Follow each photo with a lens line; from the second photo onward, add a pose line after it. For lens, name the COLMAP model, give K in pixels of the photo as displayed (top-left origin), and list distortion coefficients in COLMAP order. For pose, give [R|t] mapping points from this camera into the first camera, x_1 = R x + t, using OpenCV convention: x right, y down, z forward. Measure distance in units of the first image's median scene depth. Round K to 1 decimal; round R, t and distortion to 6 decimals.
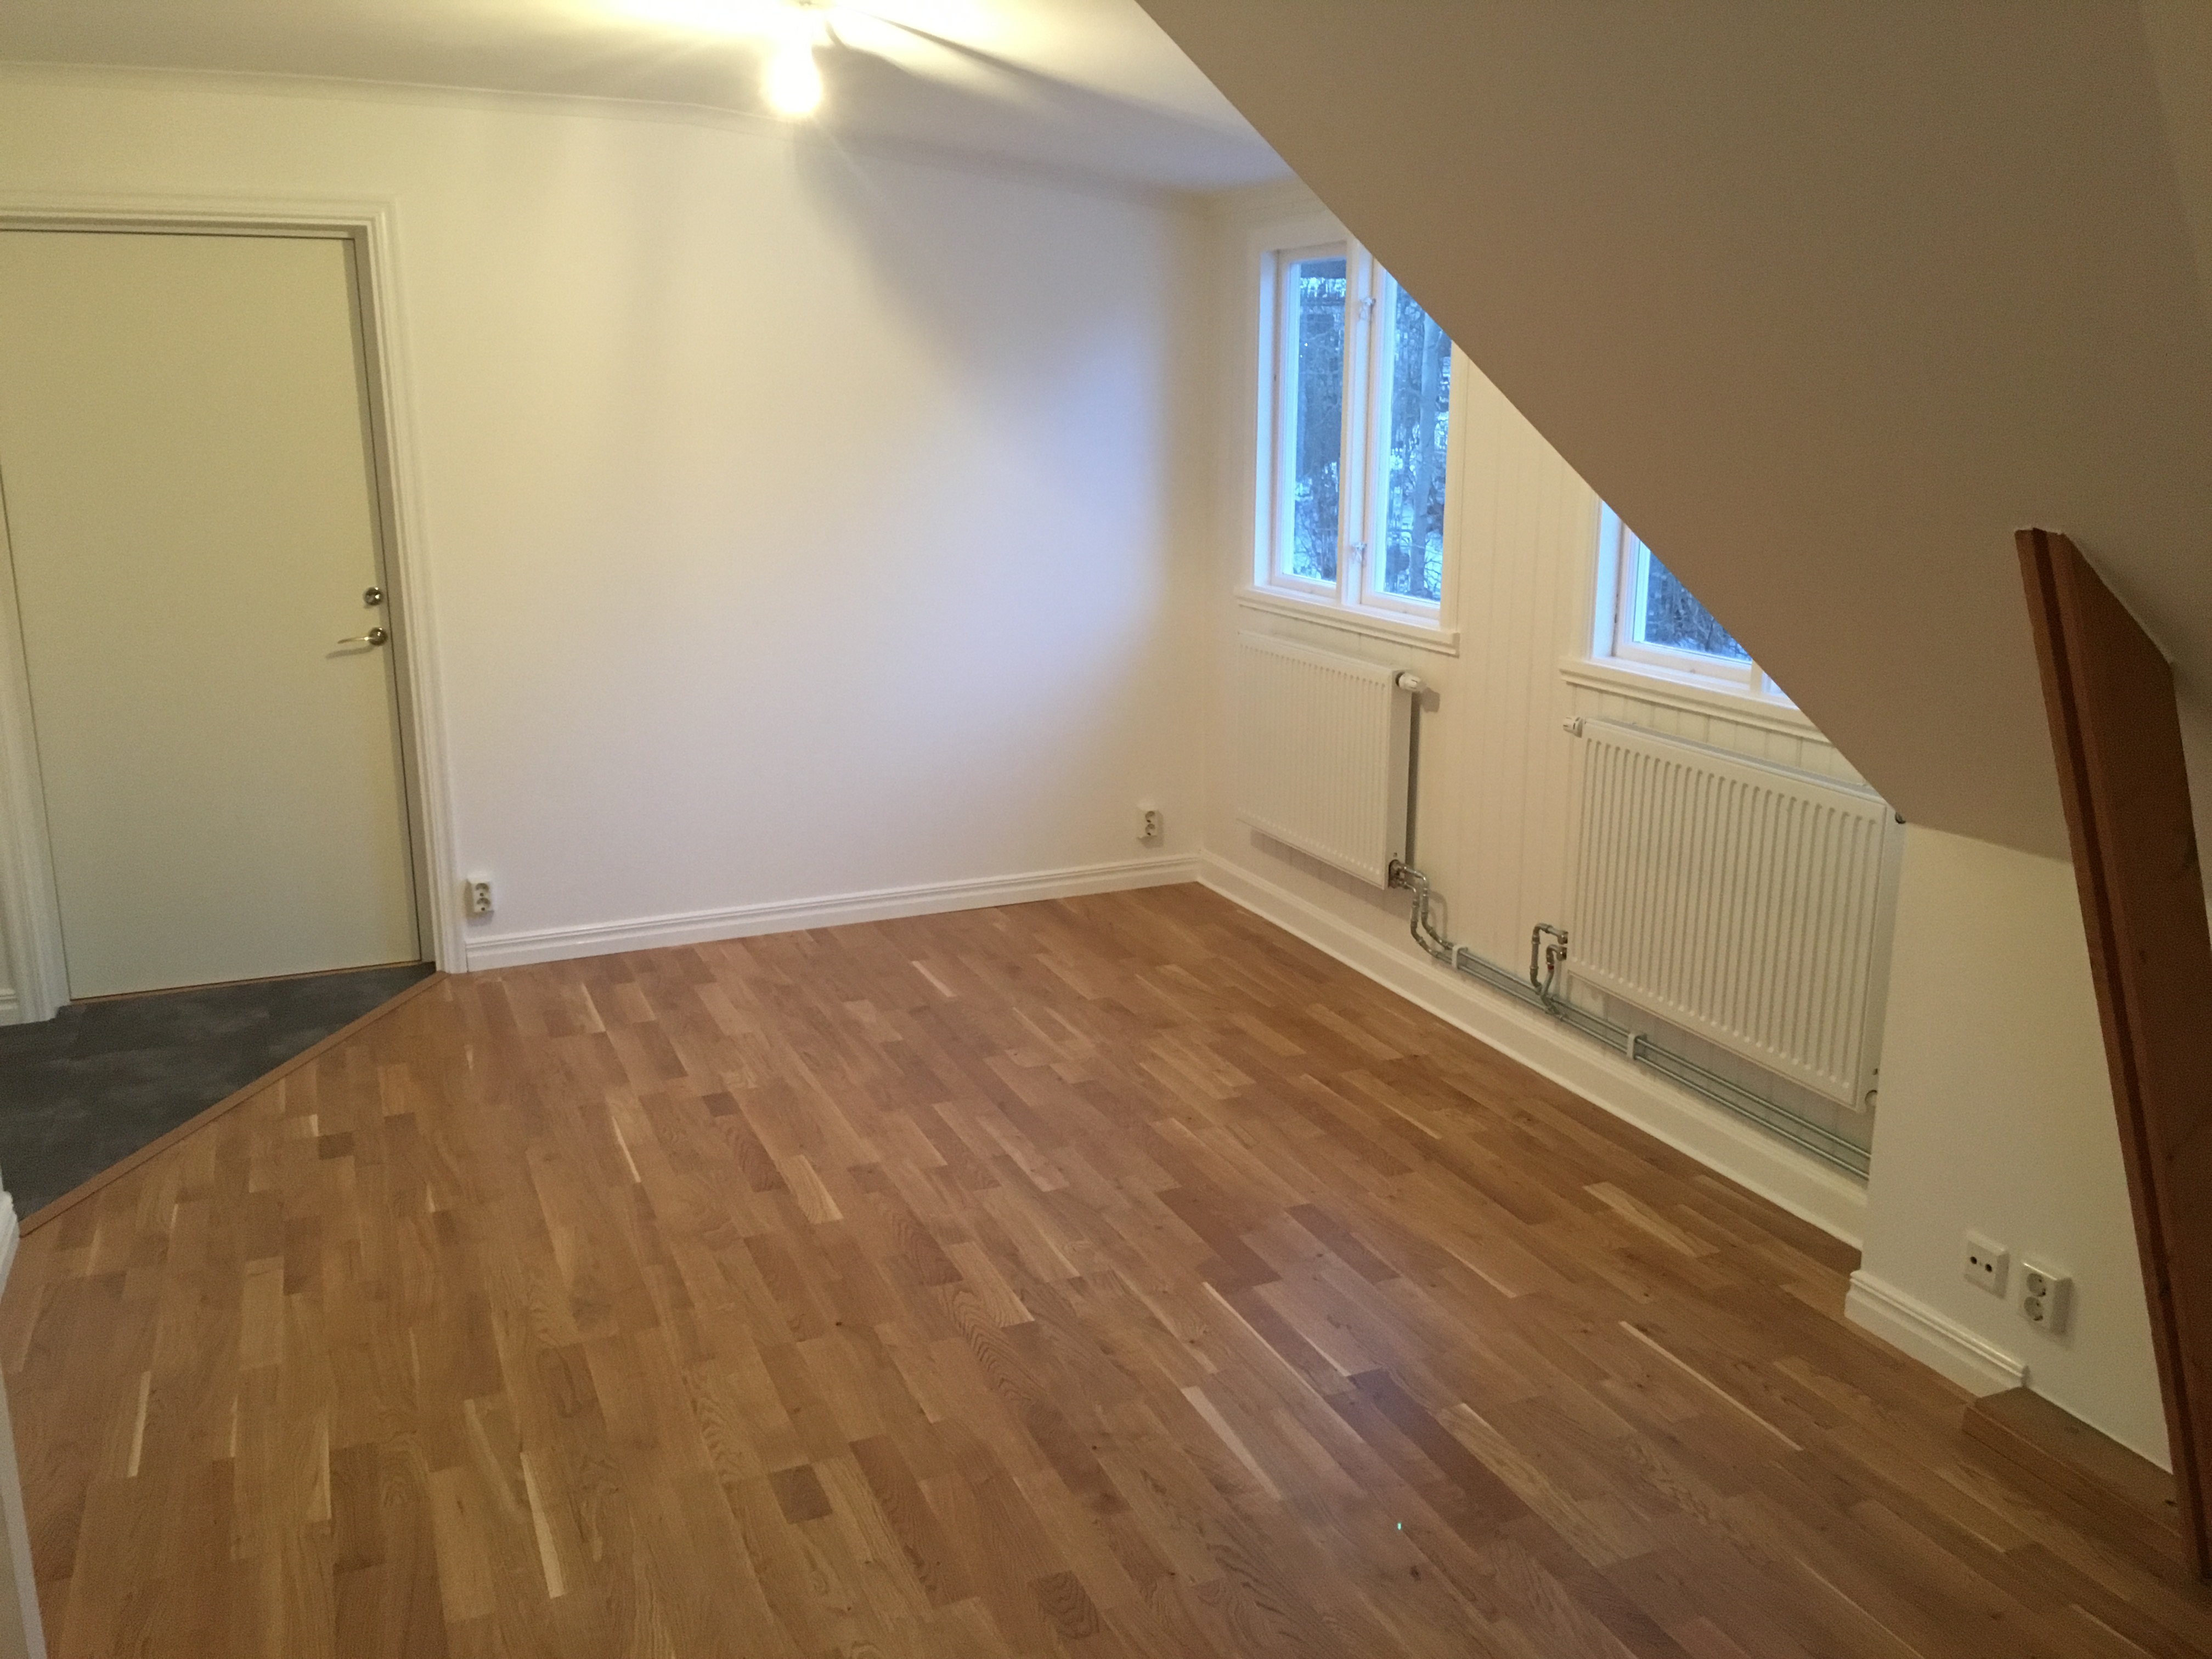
lens RADIAL K [[1886.4, 0, 1106.0], [0, 1886.4, 829.5], [0, 0, 1]] dist [0.011011, -0.011708]
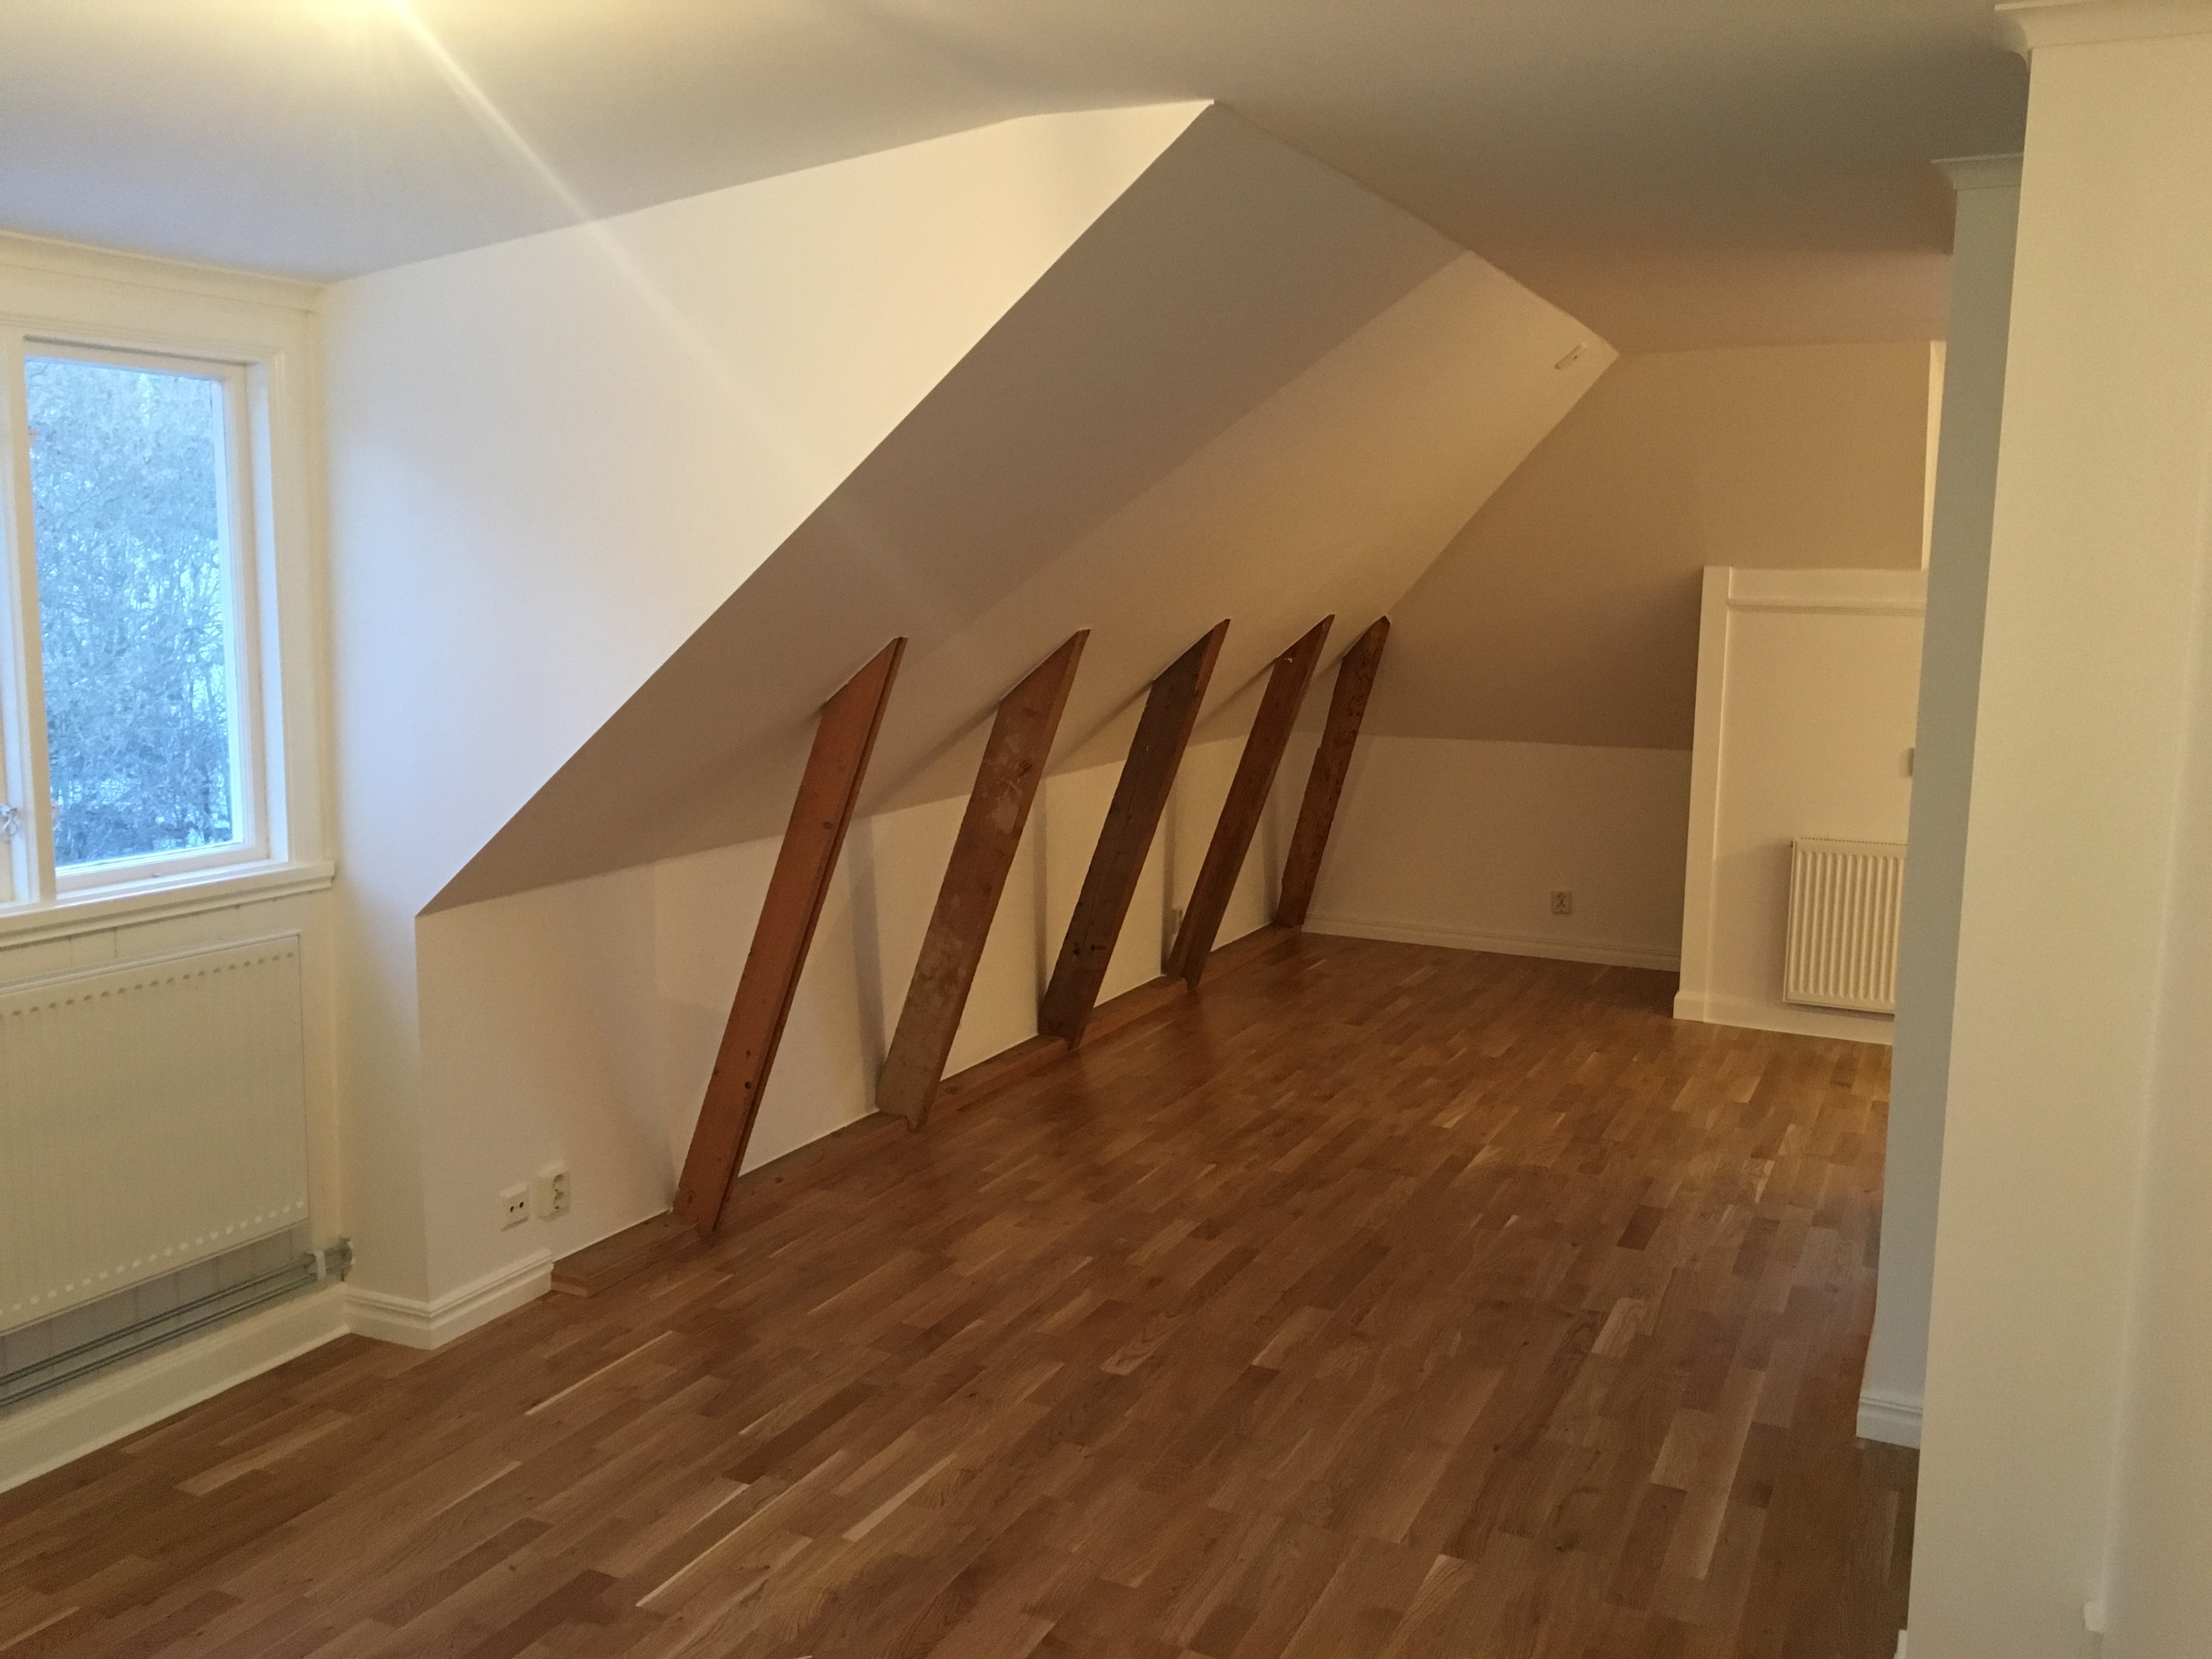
lens RADIAL K [[1886.4, 0, 1106.0], [0, 1886.4, 829.5], [0, 0, 1]] dist [0.011011, -0.011708]
pose [[-0.675811, -0.112372, 0.728459, -0.638664], [0.154639, 0.944698, 0.289192, -0.289635], [-0.720671, 0.308087, -0.621060, 1.201466]]
